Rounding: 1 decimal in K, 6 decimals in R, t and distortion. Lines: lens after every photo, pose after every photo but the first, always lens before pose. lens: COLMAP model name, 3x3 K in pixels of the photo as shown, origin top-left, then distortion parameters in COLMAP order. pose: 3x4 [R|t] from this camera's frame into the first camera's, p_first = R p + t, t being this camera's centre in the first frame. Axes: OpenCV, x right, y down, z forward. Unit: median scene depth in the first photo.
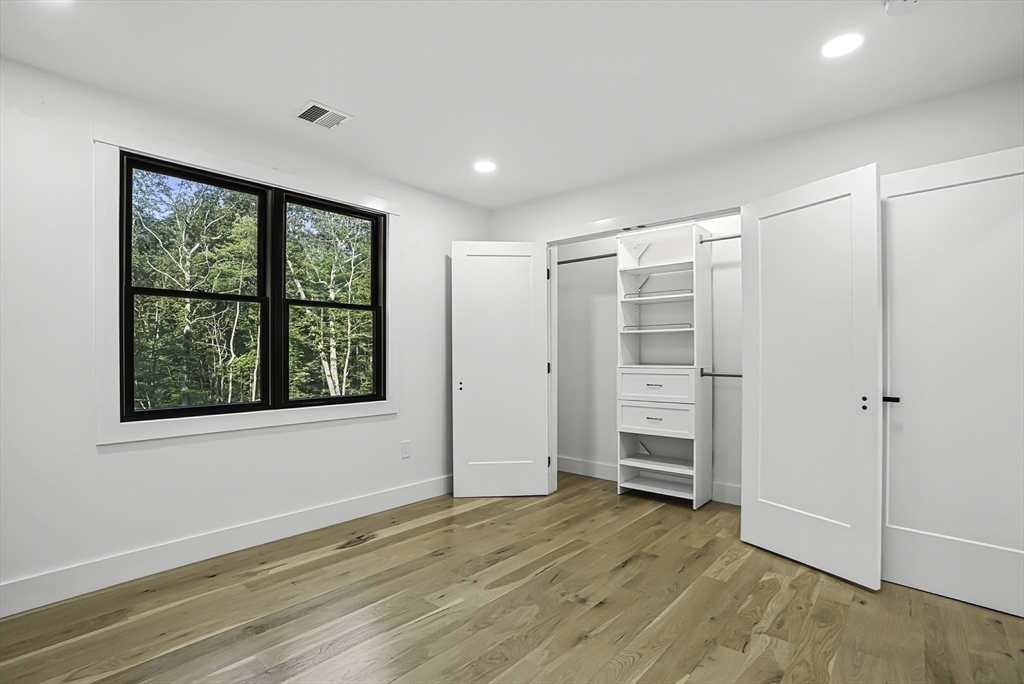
lens RADIAL K [[477.3, 0, 504.1], [0, 477.3, 349.9], [0, 0, 1]] dist [-0.072837, 0.030261]
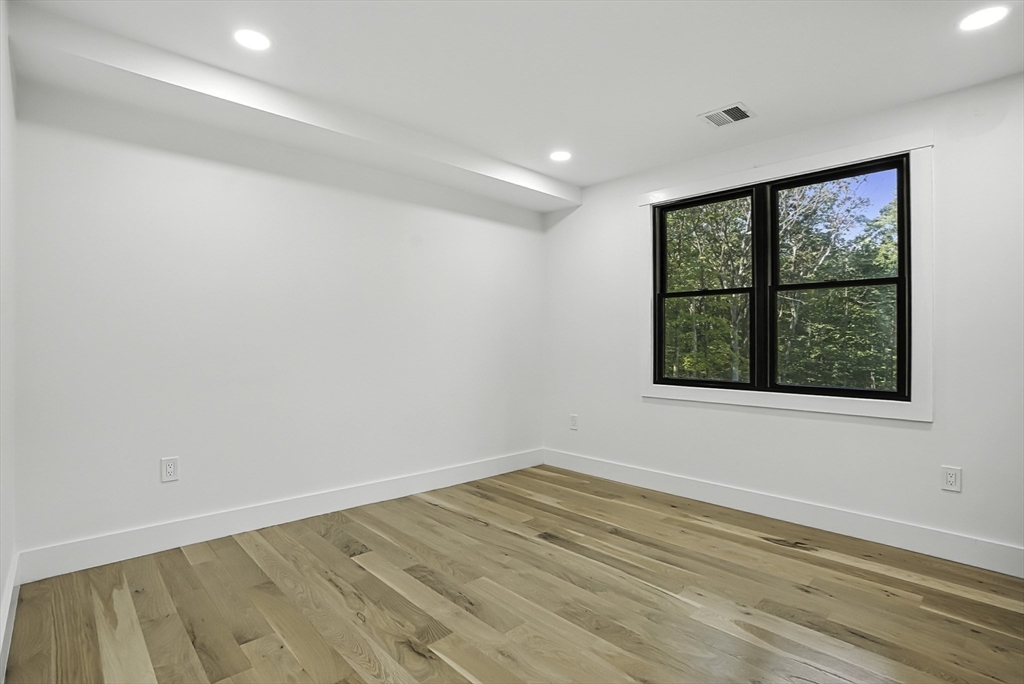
lens RADIAL K [[488.1, 0, 509.2], [0, 488.1, 335.7], [0, 0, 1]] dist [-0.074866, 0.027645]
pose [[-0.071328, -0.008859, -0.997414, 0.668442], [0.001659, 0.999958, -0.009001, 0.009878], [0.997452, -0.002297, -0.071310, 0.538301]]
